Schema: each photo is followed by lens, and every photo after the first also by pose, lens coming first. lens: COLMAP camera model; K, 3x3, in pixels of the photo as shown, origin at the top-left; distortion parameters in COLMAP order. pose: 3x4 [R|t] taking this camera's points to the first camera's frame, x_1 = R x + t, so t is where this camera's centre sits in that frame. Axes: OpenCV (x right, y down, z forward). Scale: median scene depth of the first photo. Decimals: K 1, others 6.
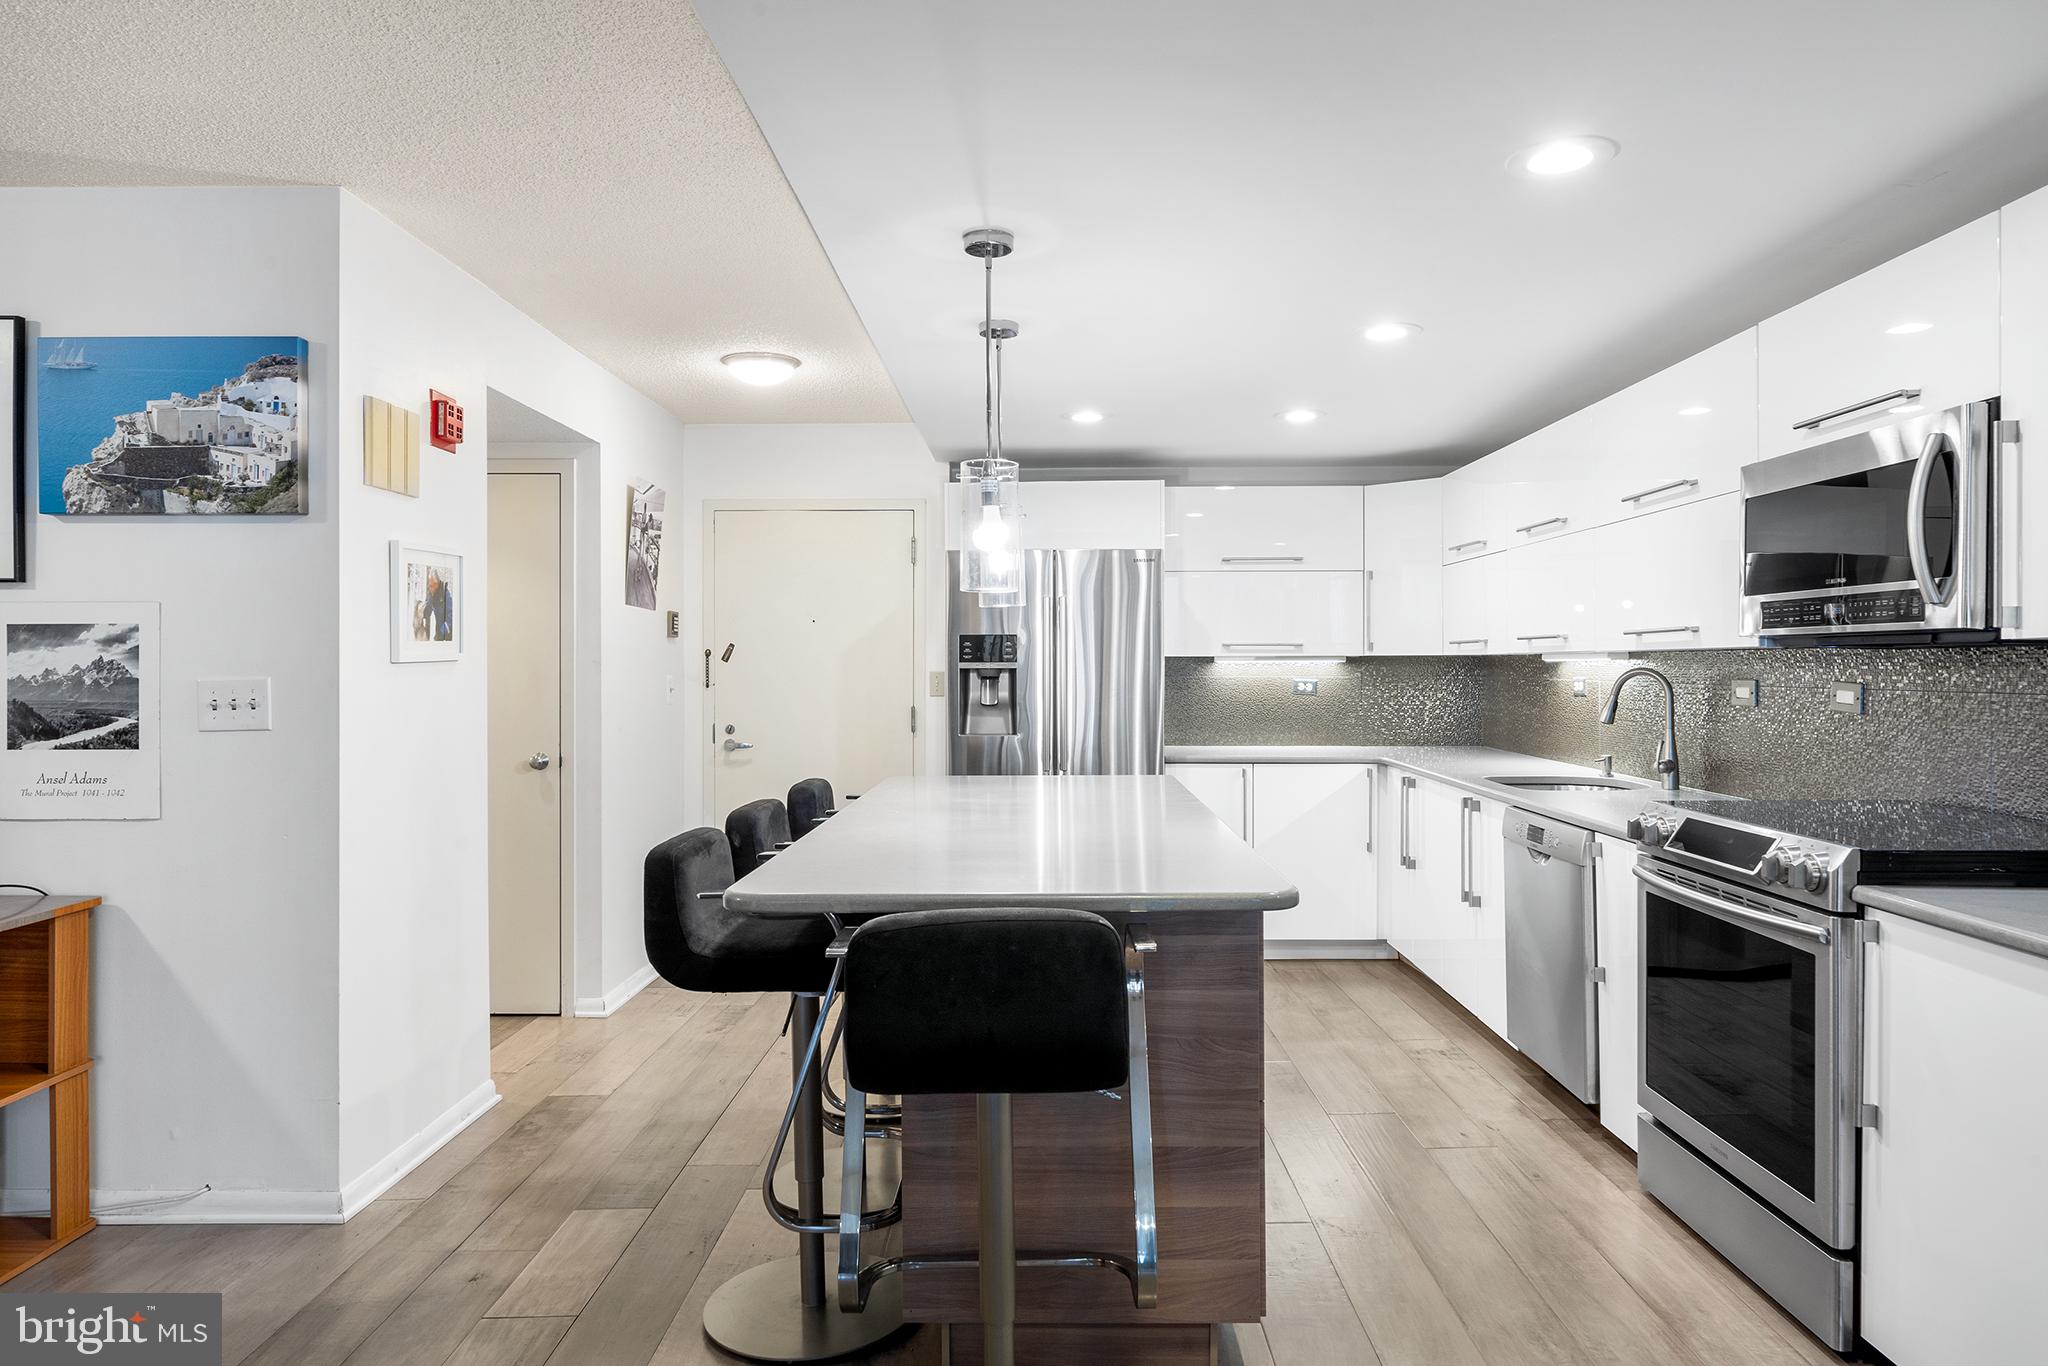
lens RADIAL K [[1287.3, 0, 1023.2], [0, 1287.3, 669.2], [0, 0, 1]] dist [0.000308, 0.000505]
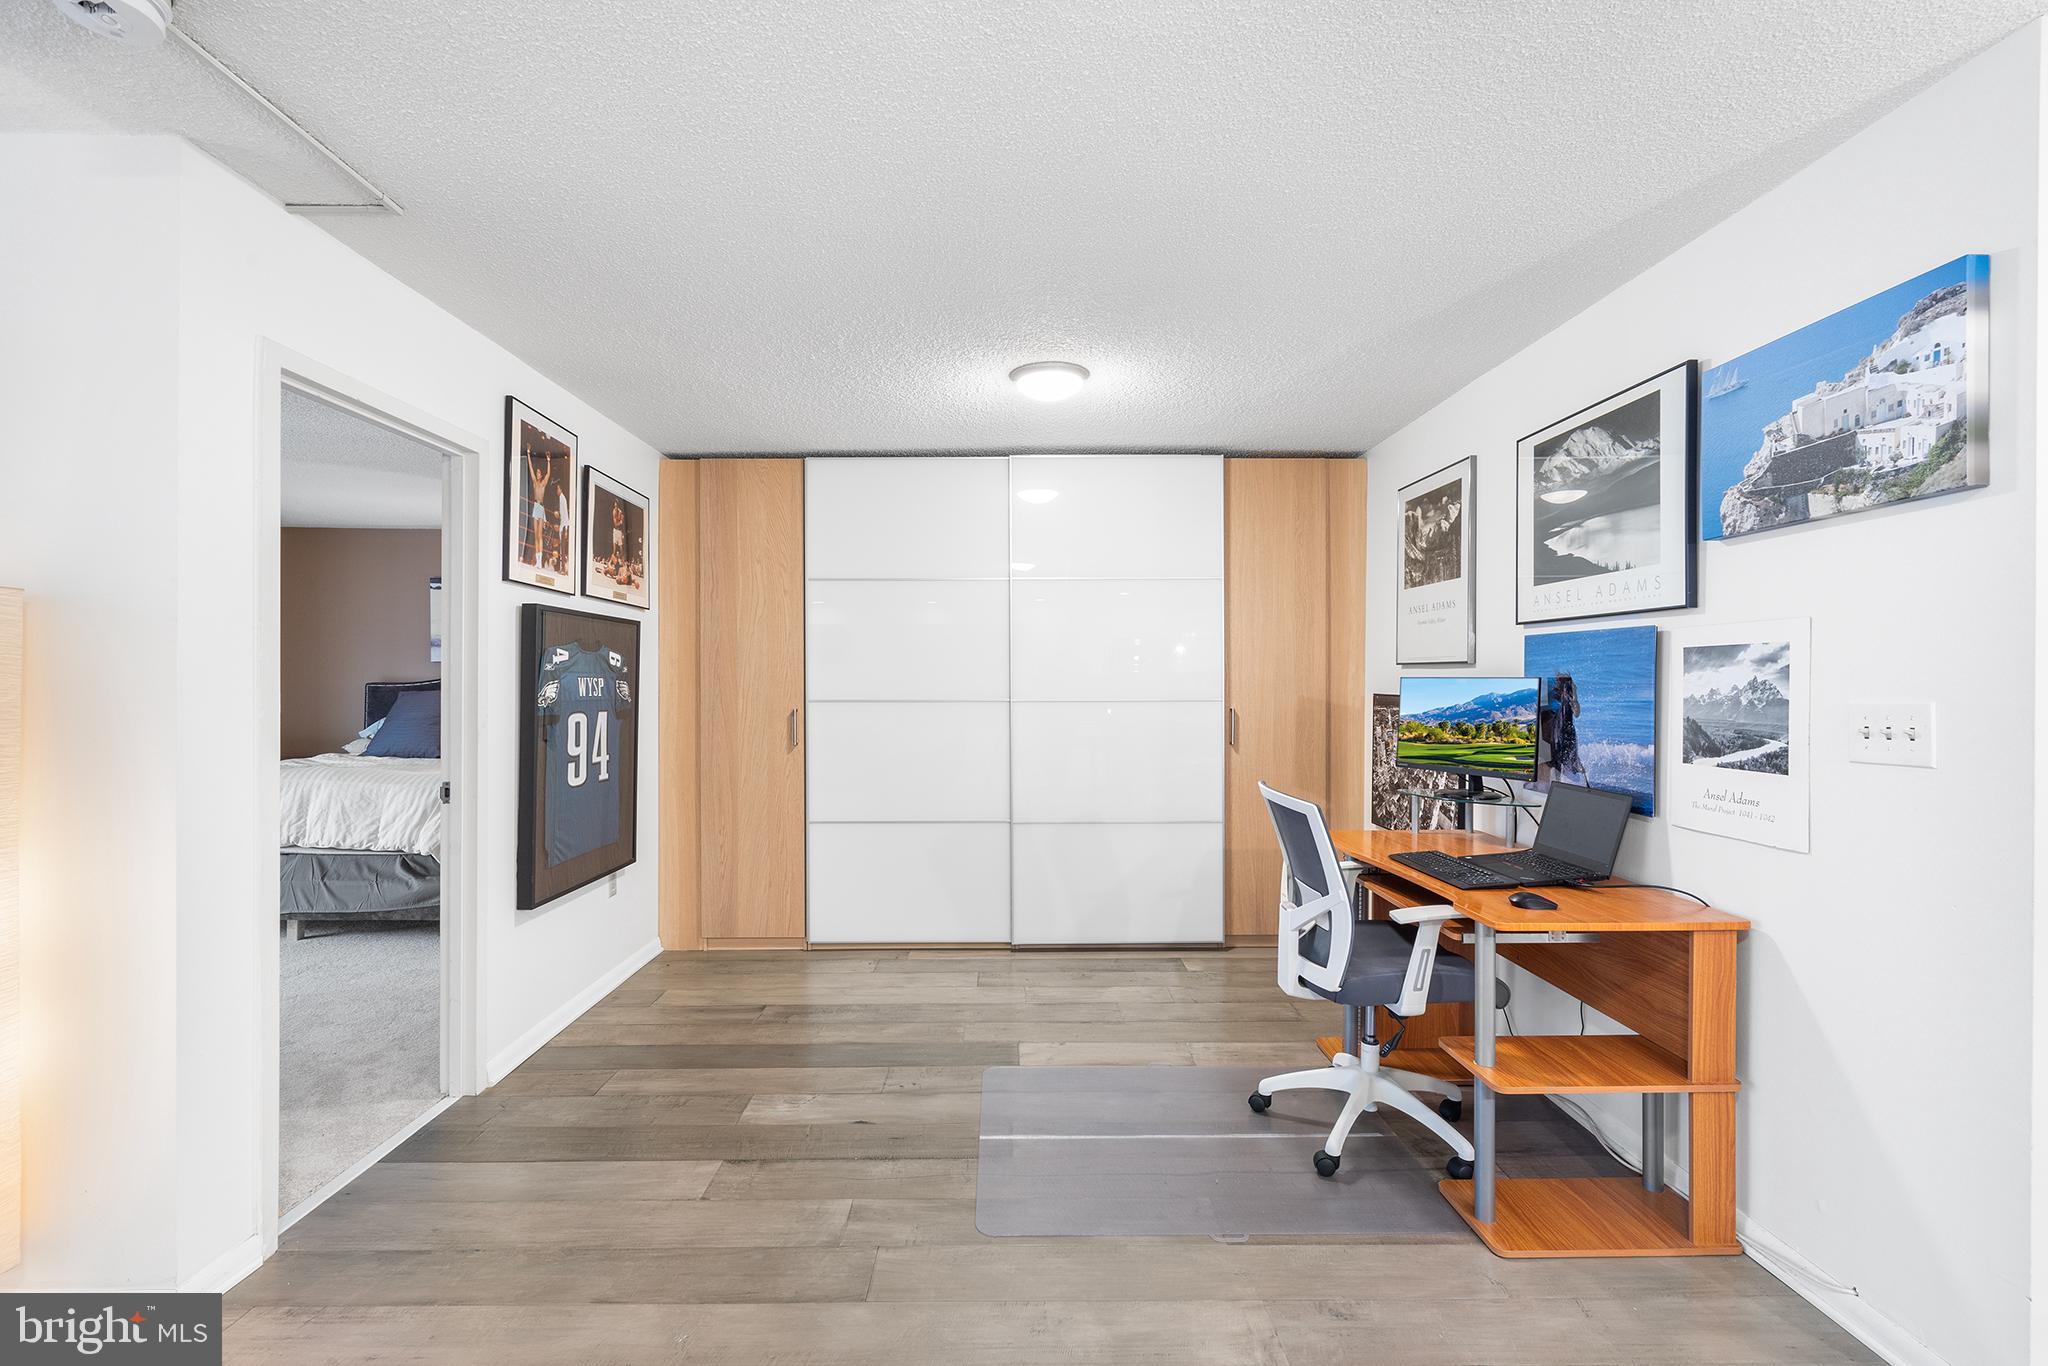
lens RADIAL K [[896.5, 0, 1027.8], [0, 896.5, 683.7], [0, 0, 1]] dist [-0.001772, 0.000061]
pose [[0.033215, 0.001725, -0.999447, -0.052710], [-0.007673, 0.999969, 0.001471, -0.001280], [0.999419, 0.007620, 0.033228, 0.423329]]
